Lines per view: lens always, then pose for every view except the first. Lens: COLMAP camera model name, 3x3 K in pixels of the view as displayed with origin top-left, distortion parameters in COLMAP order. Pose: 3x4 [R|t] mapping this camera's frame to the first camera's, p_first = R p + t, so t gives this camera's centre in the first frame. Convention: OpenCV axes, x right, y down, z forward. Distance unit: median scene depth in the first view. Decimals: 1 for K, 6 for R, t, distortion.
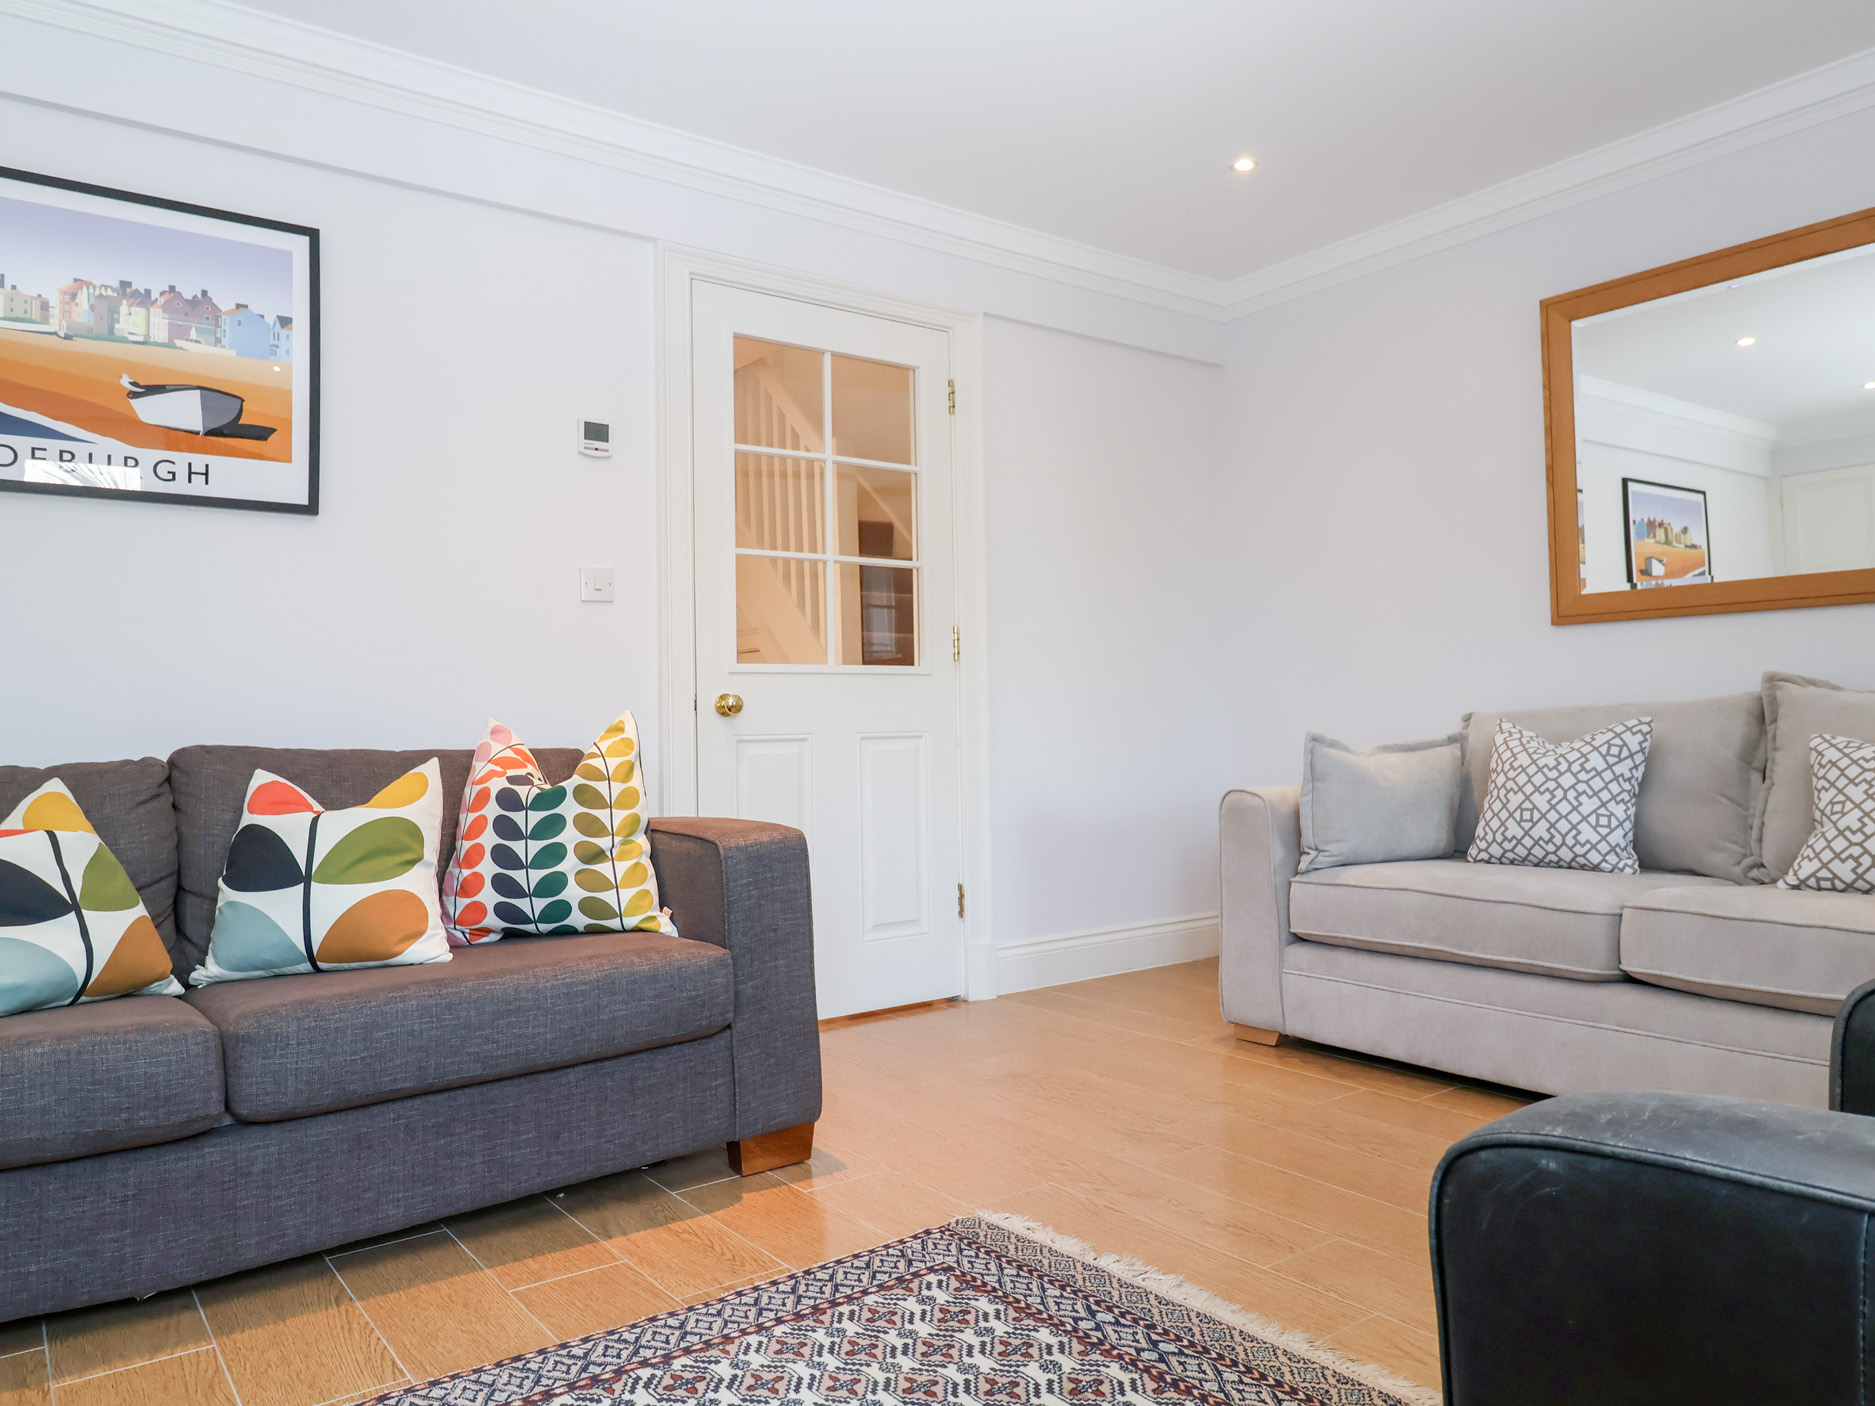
lens RADIAL K [[1310.8, 0, 937.5], [0, 1310.8, 703.0], [0, 0, 1]] dist [-0.000176, -0.002617]
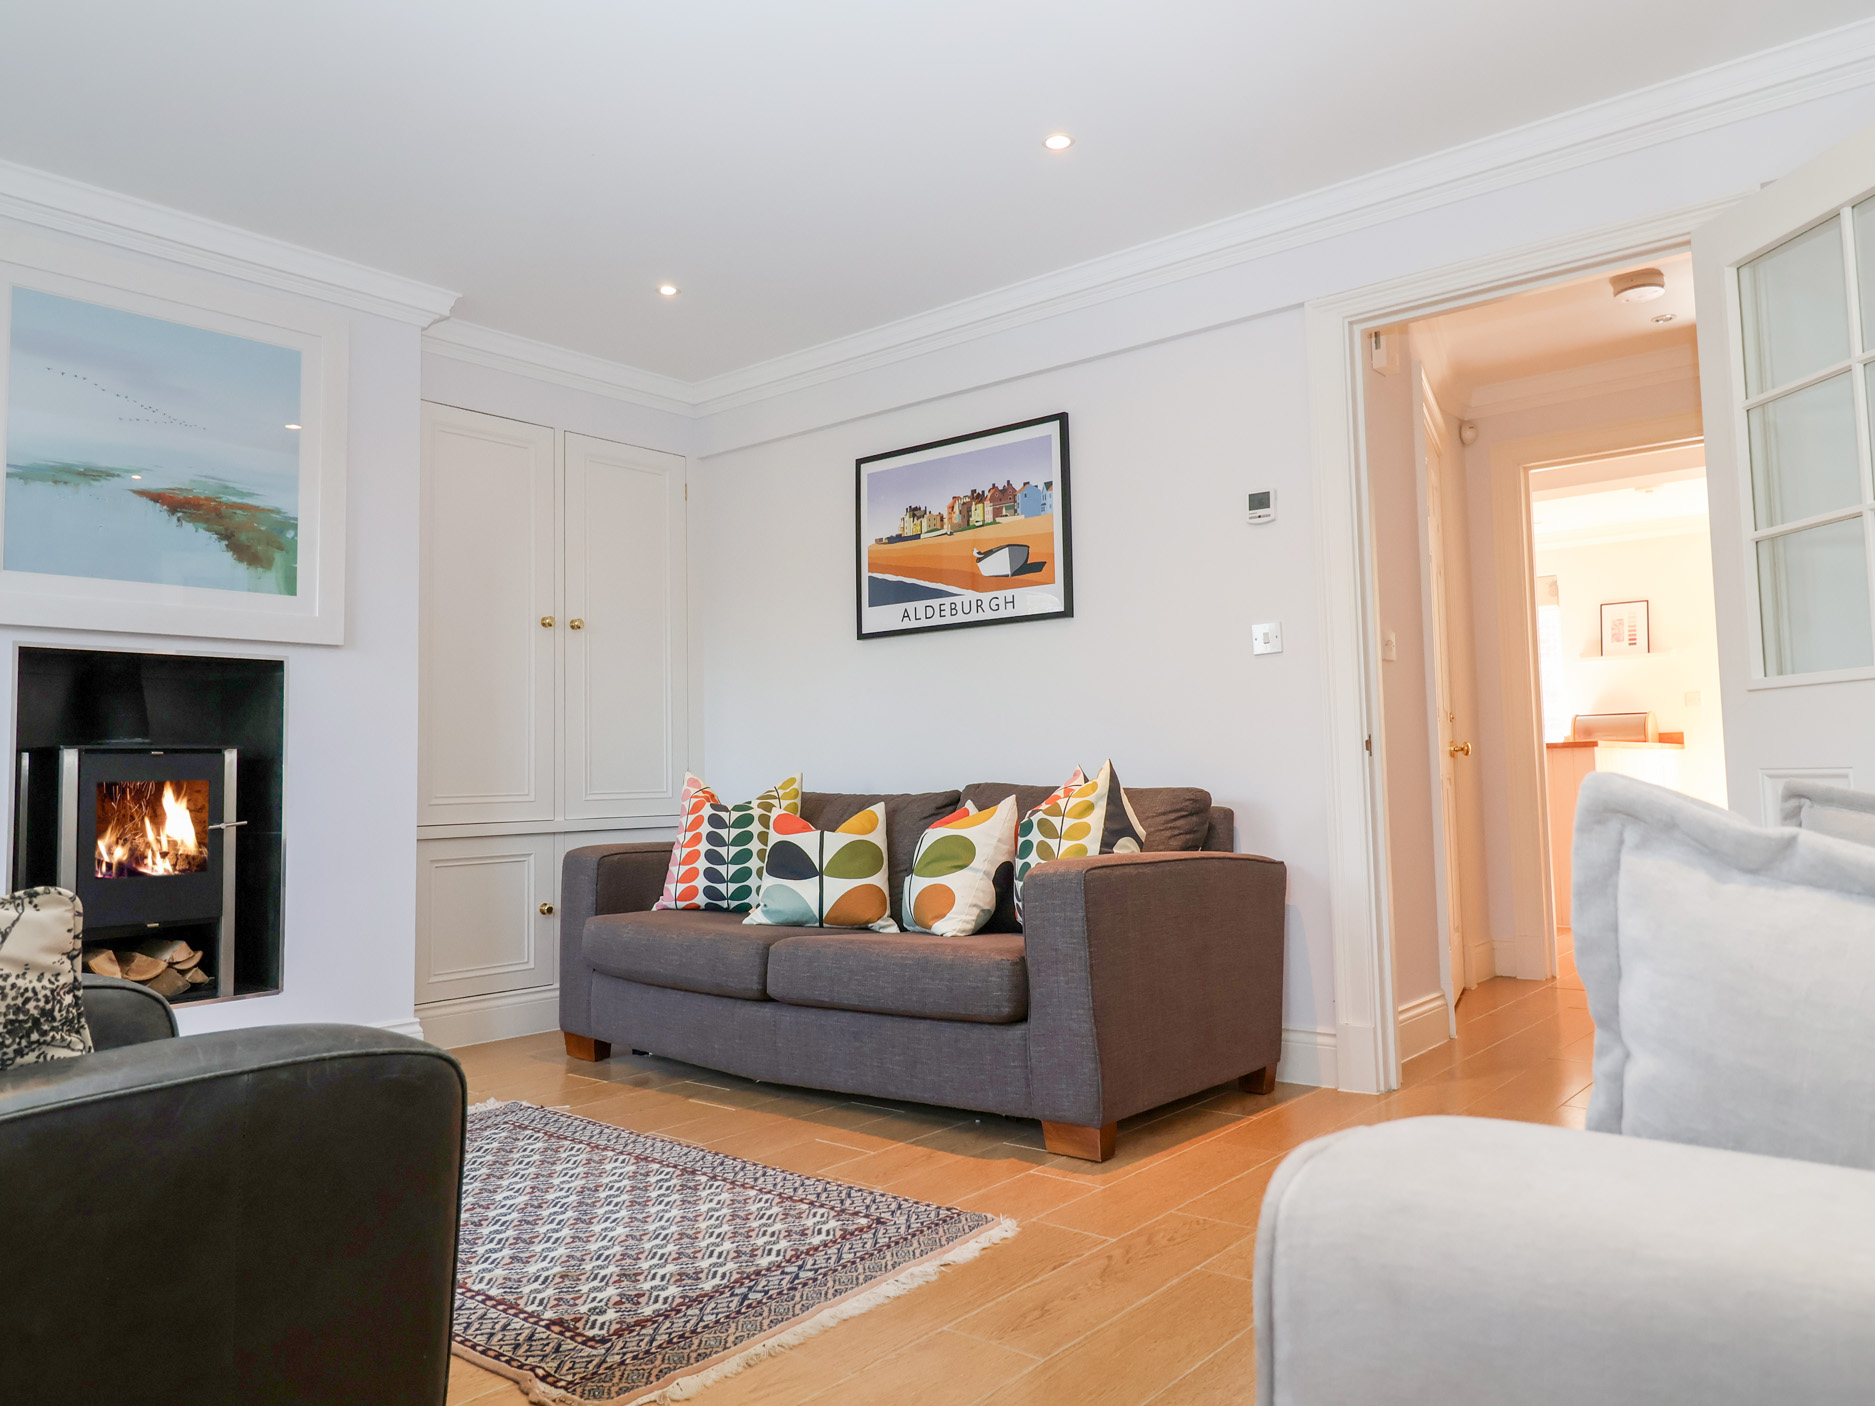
lens RADIAL K [[1335.8, 0, 937.5], [0, 1335.8, 703.0], [0, 0, 1]] dist [0.000018, 0.002036]
pose [[0.233336, -0.042841, -0.971452, 1.187719], [0.035979, 0.998725, -0.035402, -0.009798], [0.971730, -0.026691, 0.234580, 0.724389]]
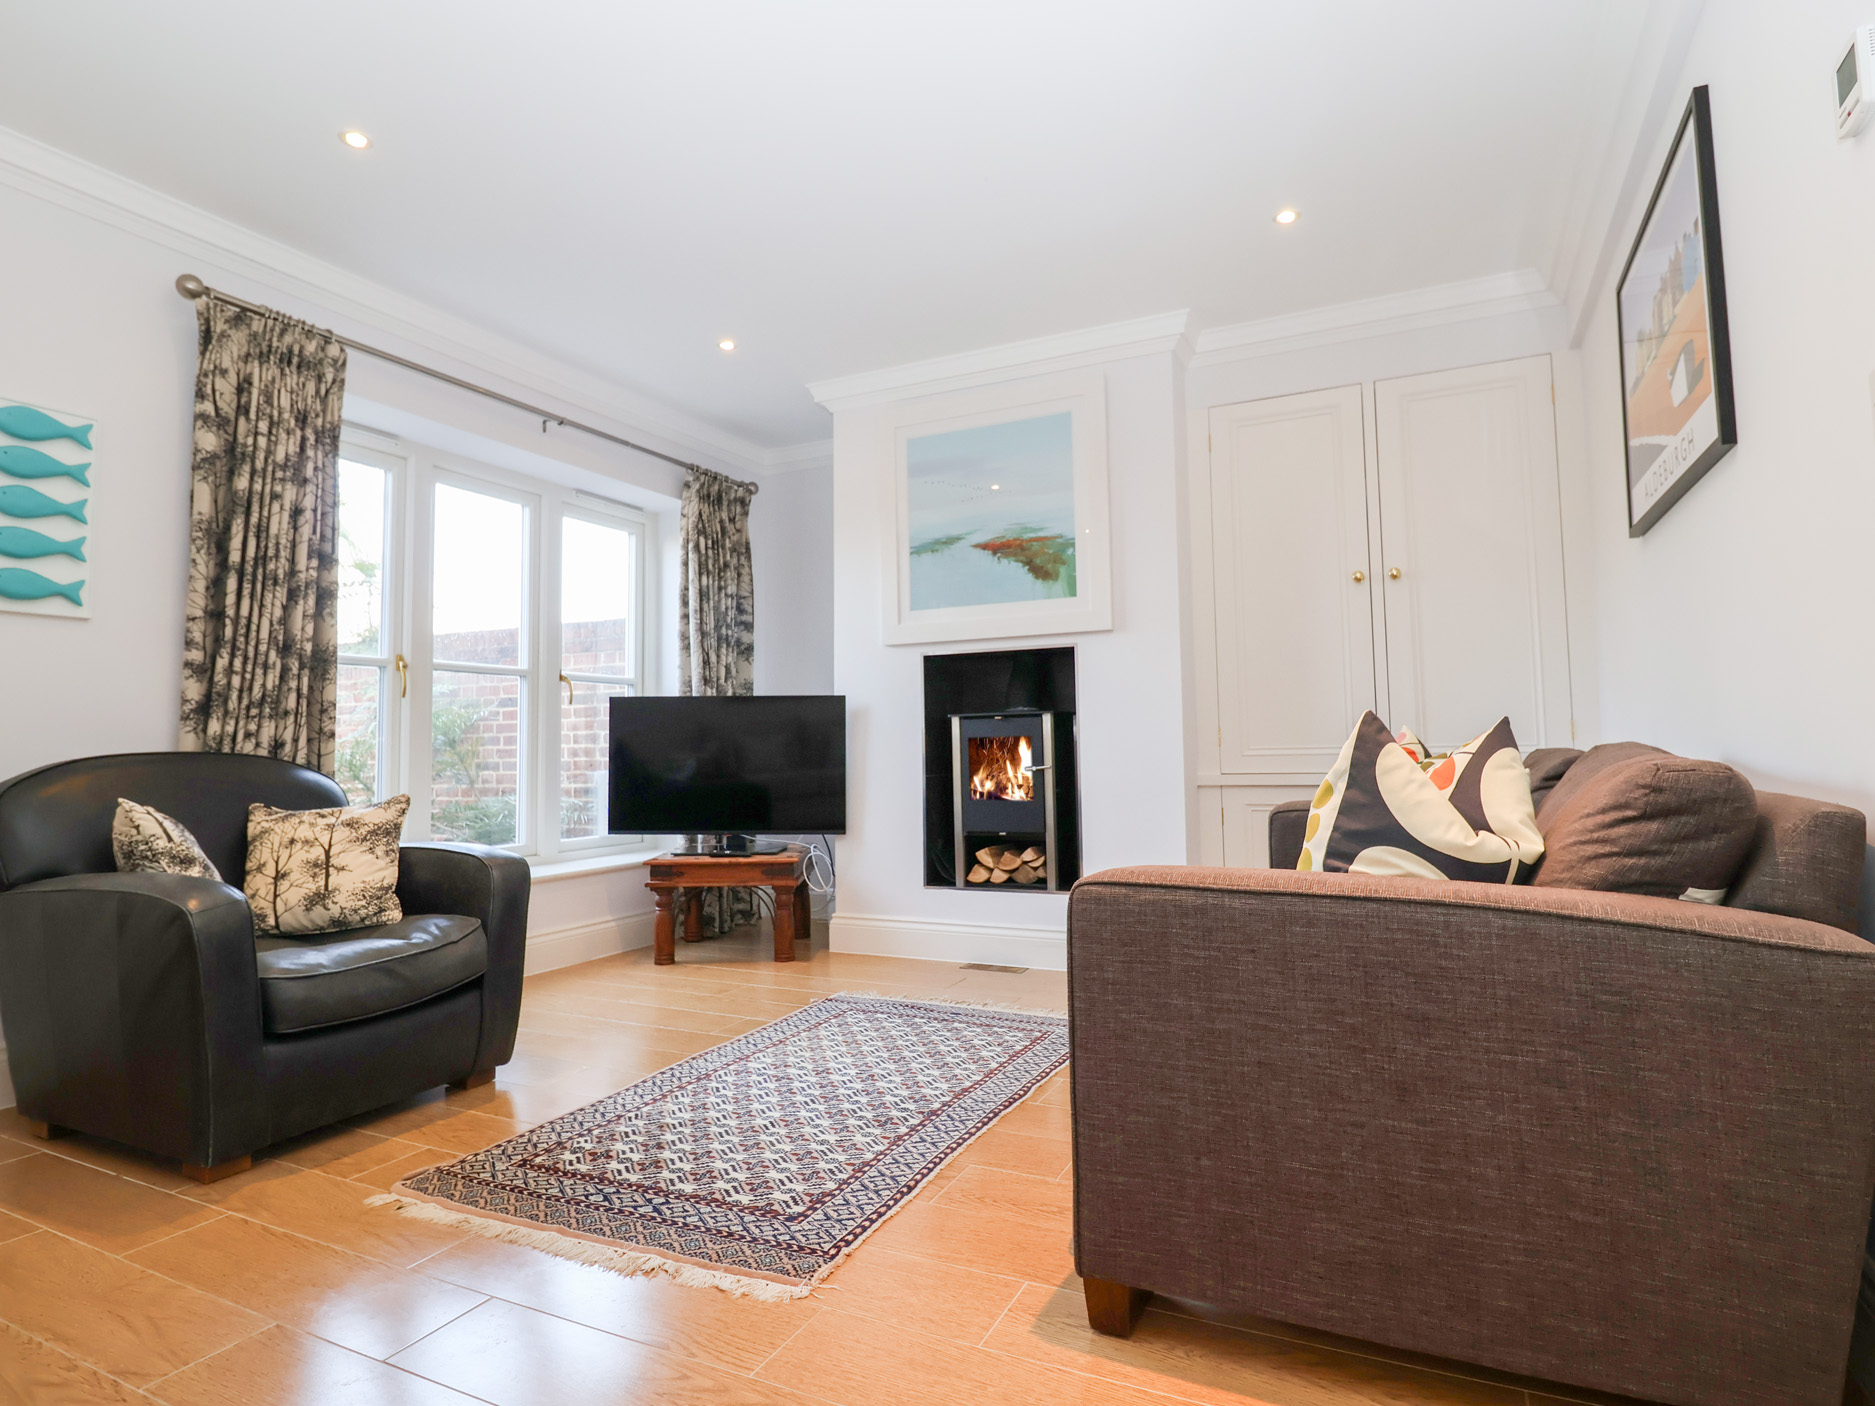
lens RADIAL K [[1002.6, 0, 949.2], [0, 1002.6, 692.1], [0, 0, 1]] dist [-0.004091, -0.000939]
pose [[-0.881347, 0.005779, -0.472433, 0.282991], [0.041497, 0.997008, -0.065220, 0.028504], [0.470643, -0.077086, -0.878950, 1.770020]]
